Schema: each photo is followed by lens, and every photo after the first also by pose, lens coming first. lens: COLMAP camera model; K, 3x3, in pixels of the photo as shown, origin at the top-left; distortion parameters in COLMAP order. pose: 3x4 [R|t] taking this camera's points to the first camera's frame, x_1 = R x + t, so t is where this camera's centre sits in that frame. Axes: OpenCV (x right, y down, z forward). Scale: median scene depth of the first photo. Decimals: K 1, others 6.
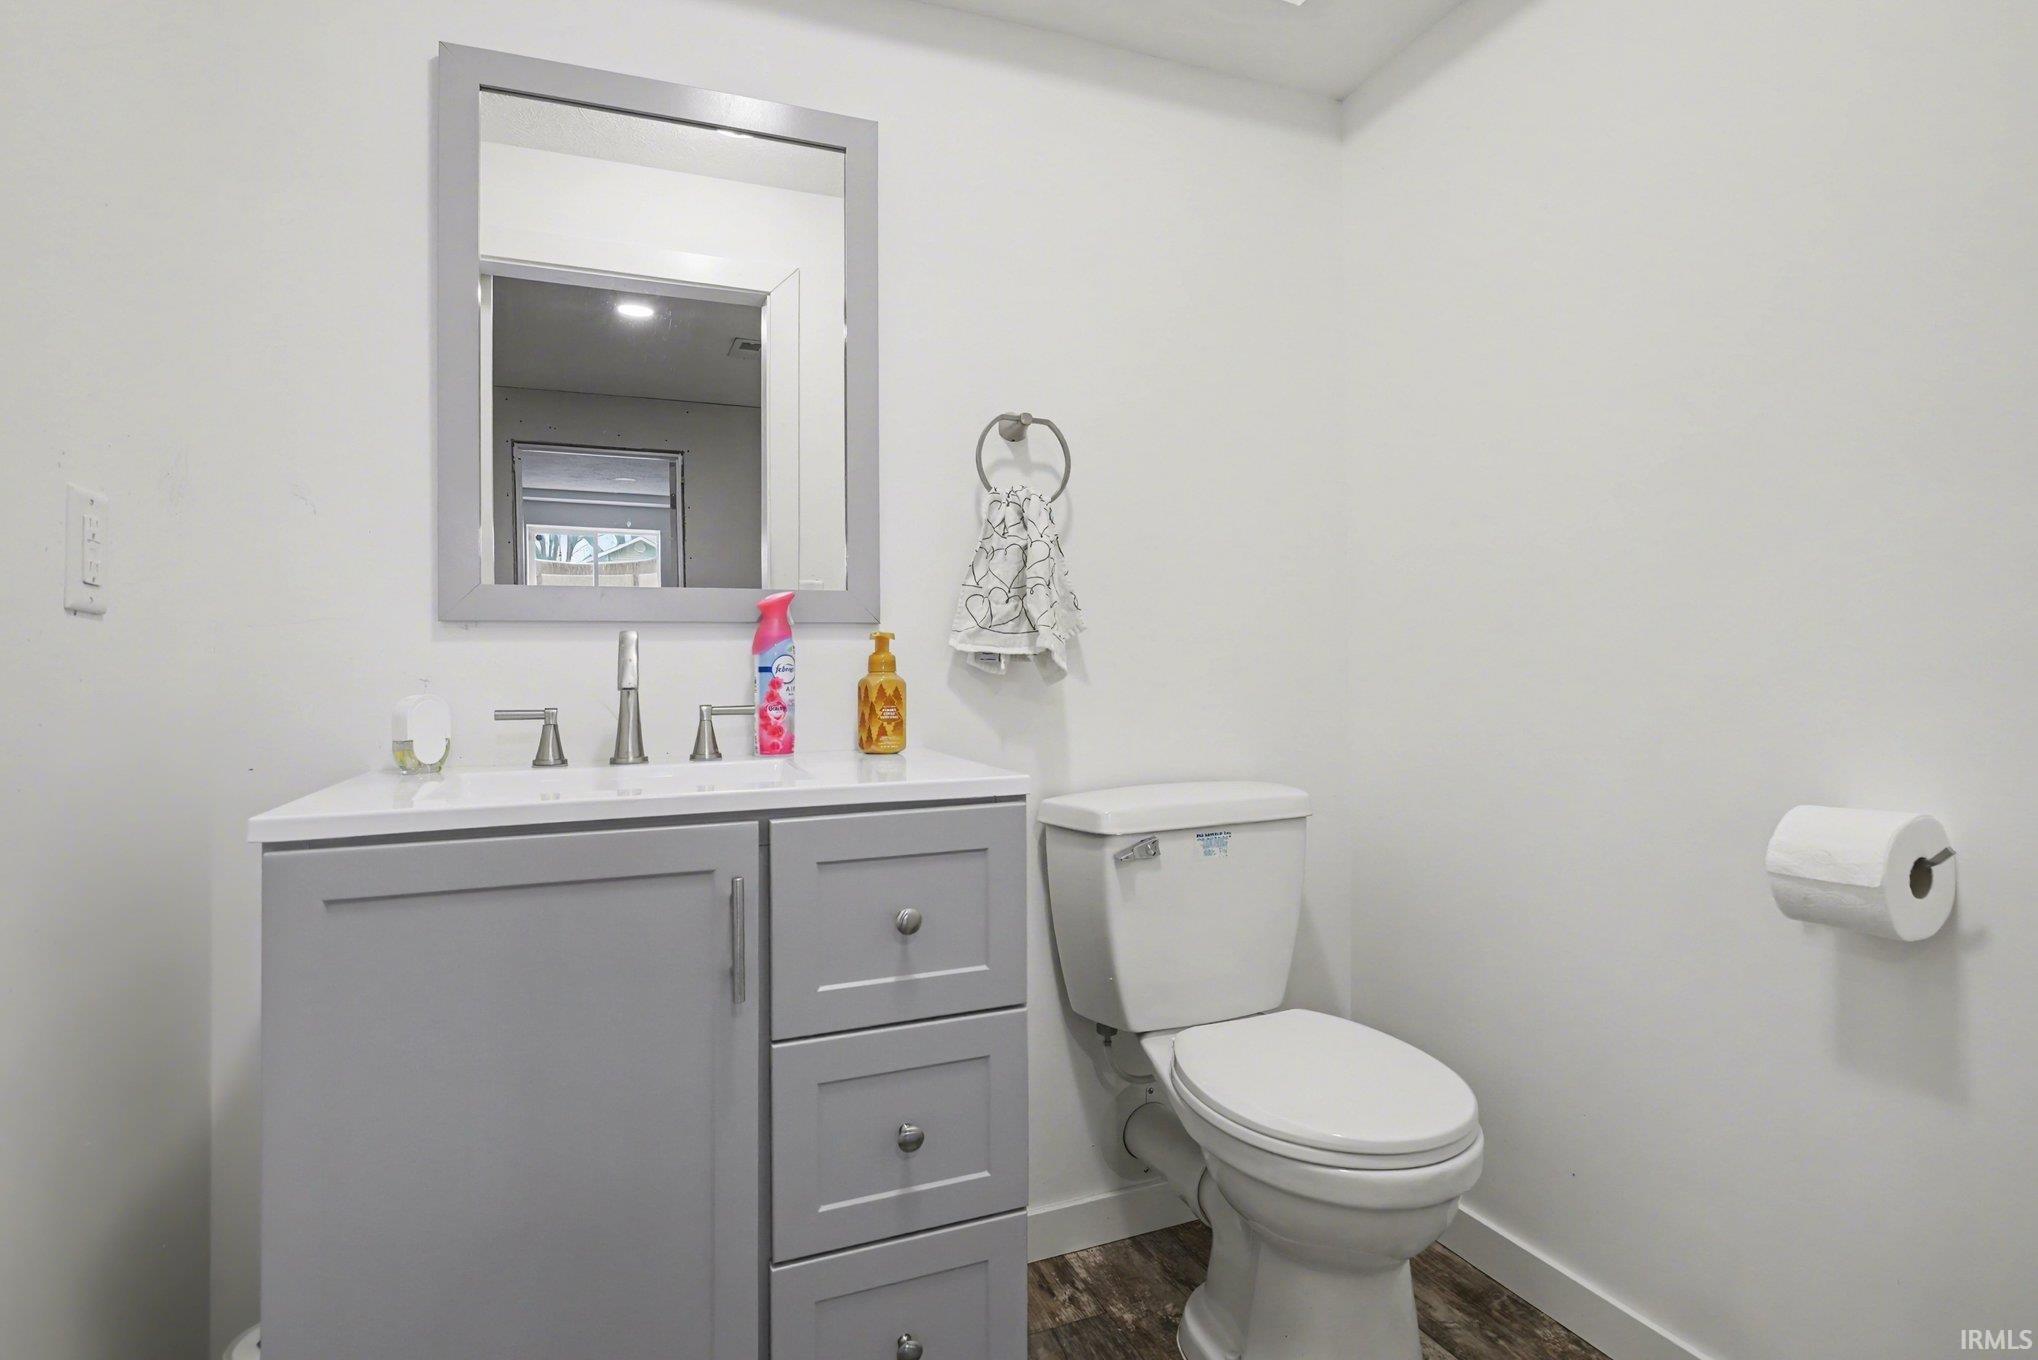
lens RADIAL K [[997.6, 0, 1021.3], [0, 997.6, 675.6], [0, 0, 1]] dist [0.005381, -0.001505]
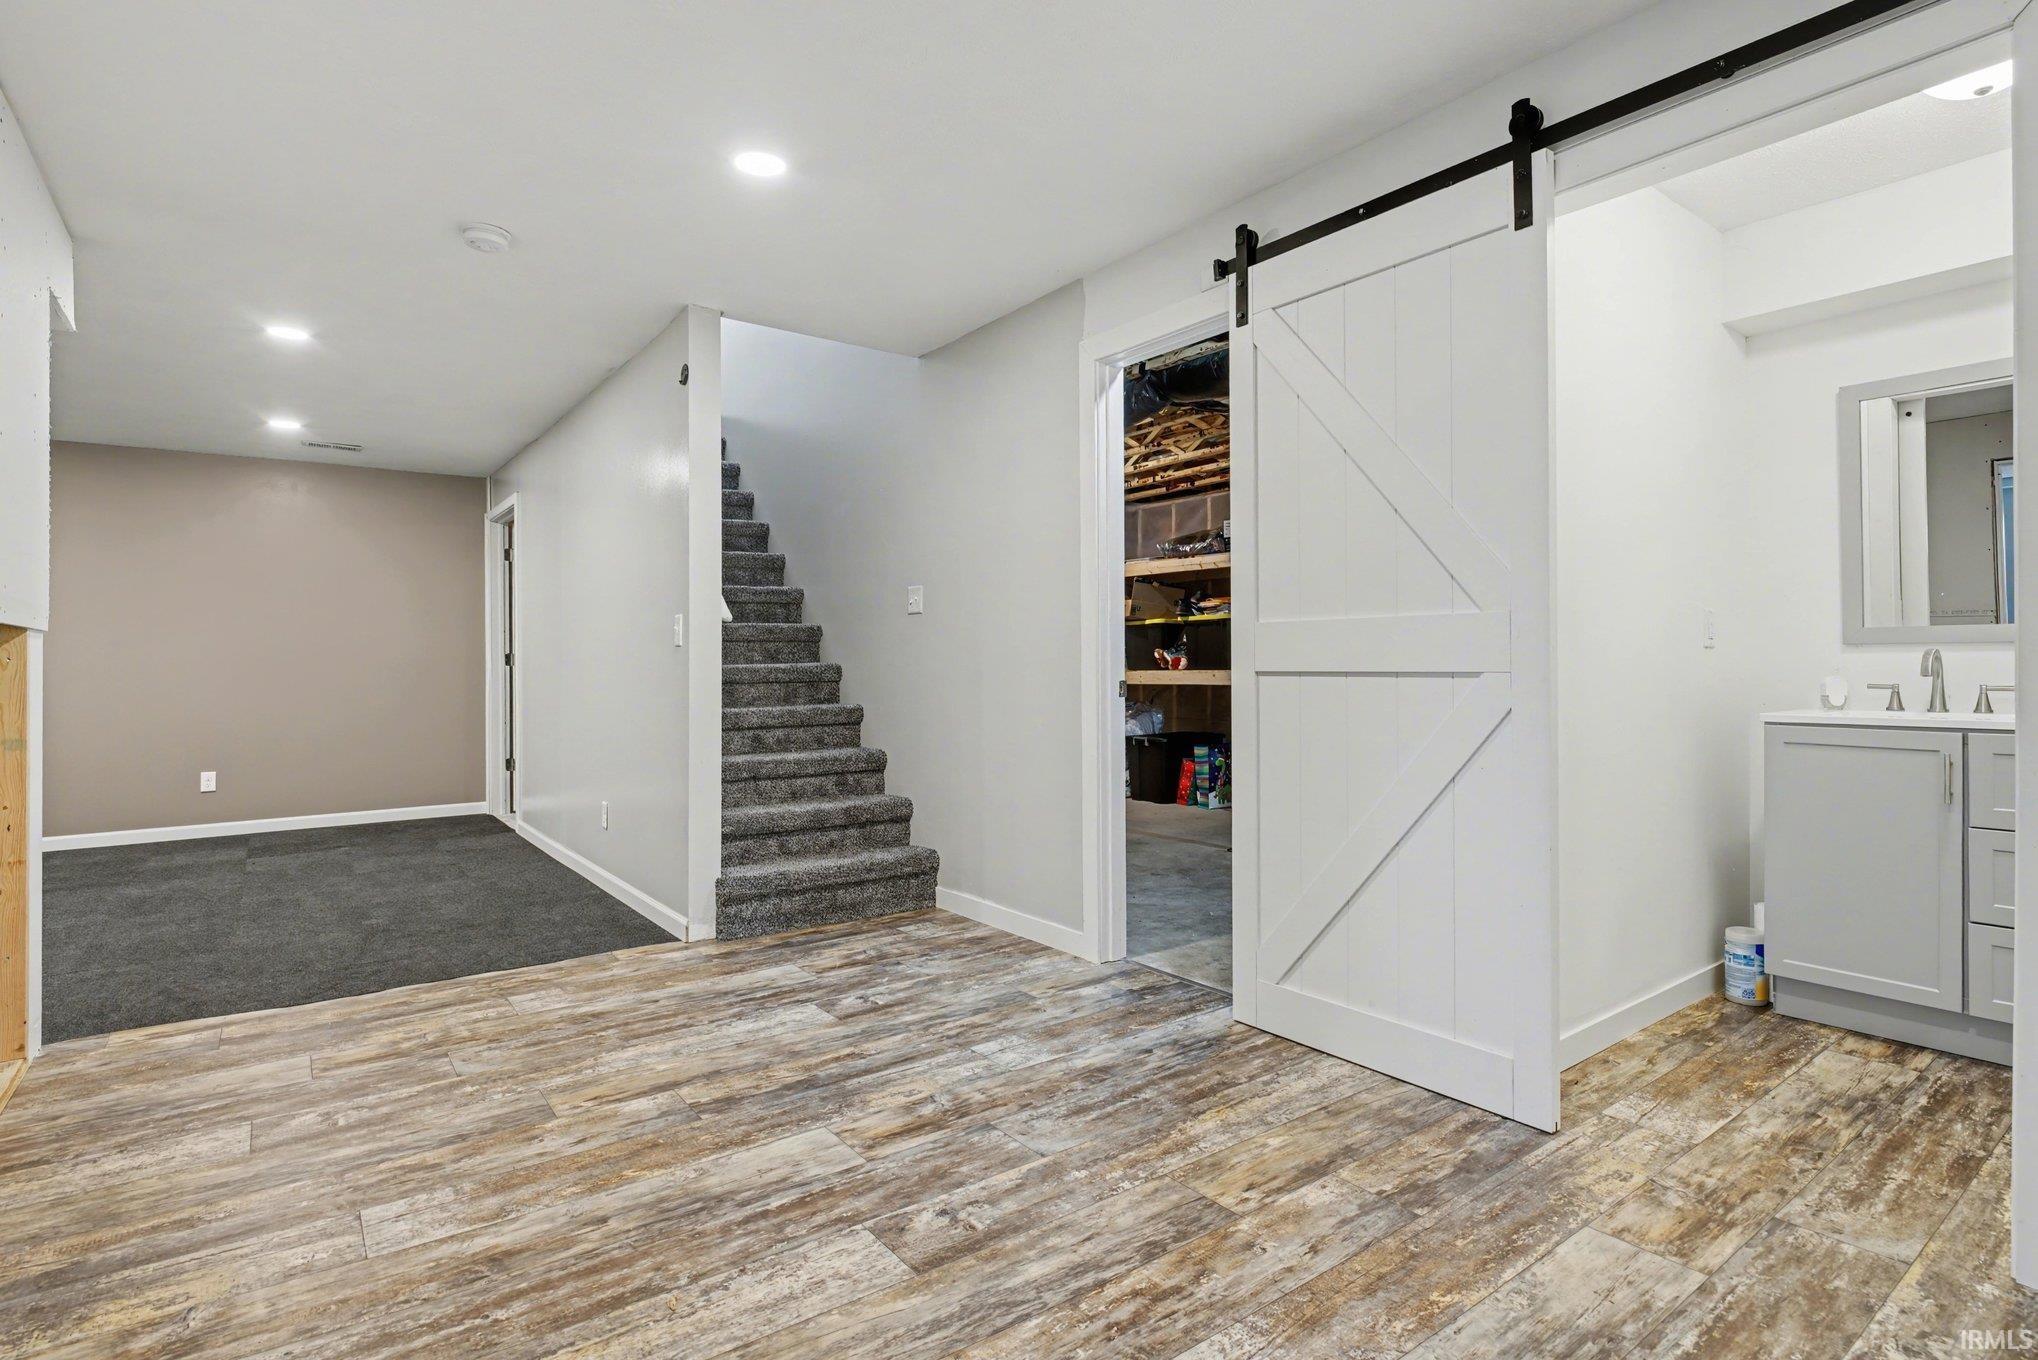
lens RADIAL K [[997.6, 0, 1023.6], [0, 997.6, 663.3], [0, 0, 1]] dist [0.005381, -0.001505]
pose [[0.251302, 0.012656, -0.967826, 1.231616], [0.006815, 0.999867, 0.014845, -0.061316], [0.967885, -0.010326, 0.251182, -1.480501]]
